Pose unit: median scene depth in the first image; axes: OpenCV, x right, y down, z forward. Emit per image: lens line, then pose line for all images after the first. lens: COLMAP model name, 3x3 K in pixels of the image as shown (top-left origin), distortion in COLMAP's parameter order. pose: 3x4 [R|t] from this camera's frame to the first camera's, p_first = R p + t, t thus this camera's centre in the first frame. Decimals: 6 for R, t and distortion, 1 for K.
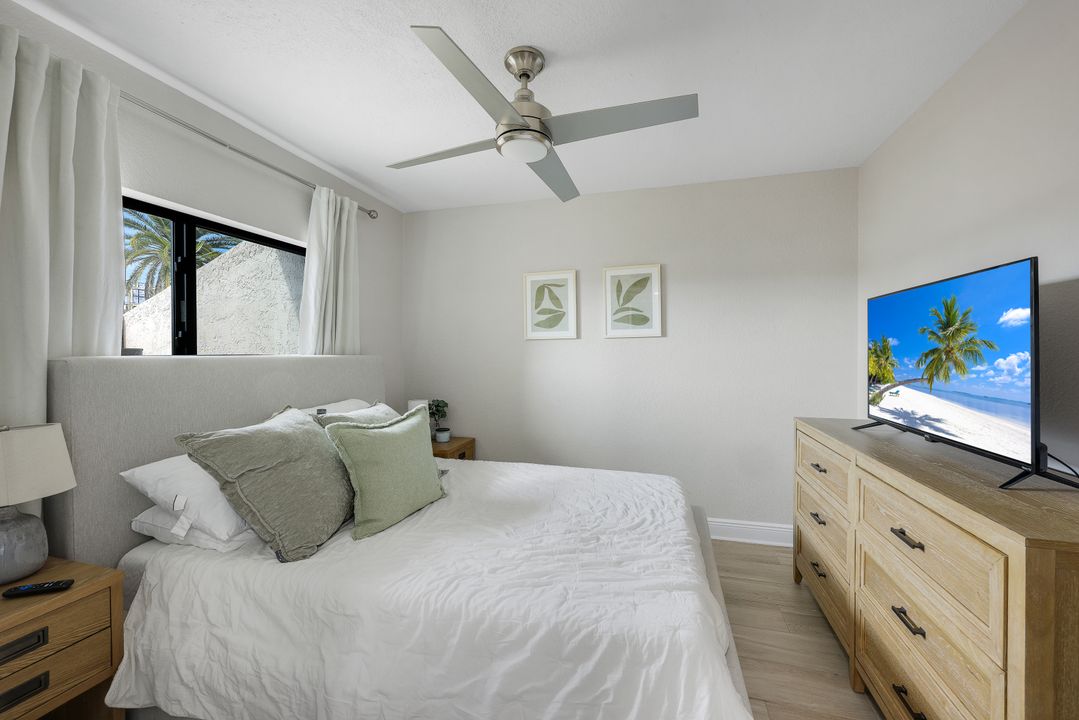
lens RADIAL K [[433.3, 0, 539.5], [0, 433.3, 360.0], [0, 0, 1]] dist [0.001212, -0.000266]
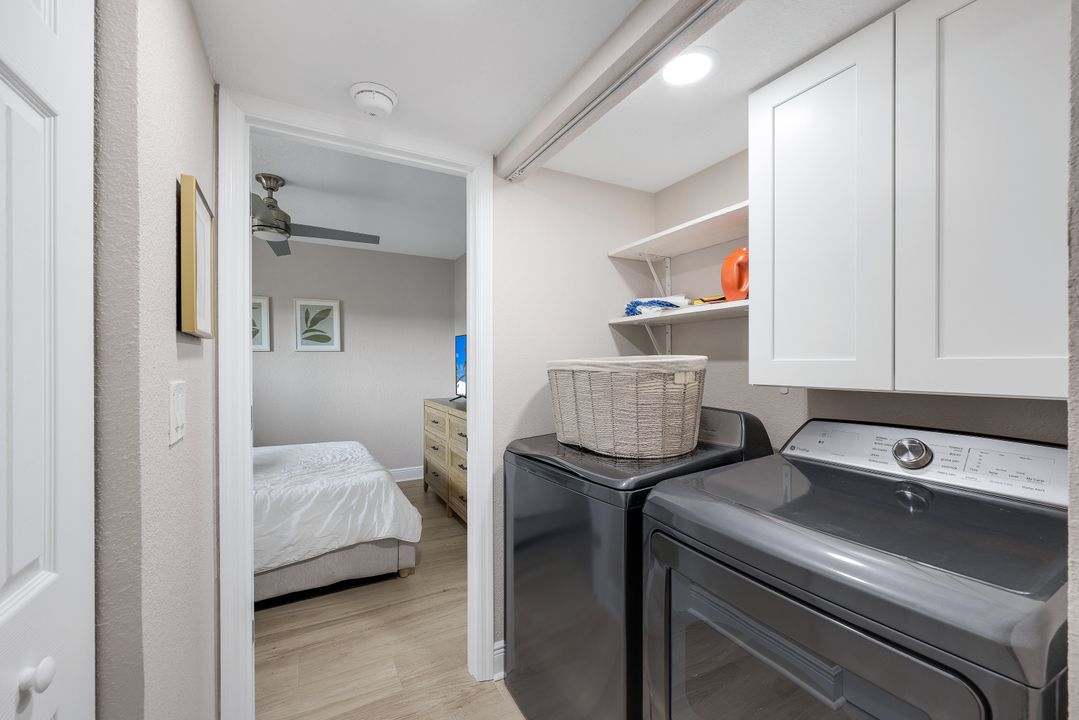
lens RADIAL K [[433.3, 0, 539.5], [0, 433.3, 360.0], [0, 0, 1]] dist [0.001212, -0.000266]
pose [[0.703976, 0.004722, 0.710208, -0.467026], [0.011240, 0.999779, -0.017788, 0.012634], [-0.710135, 0.020505, 0.703767, -0.811338]]
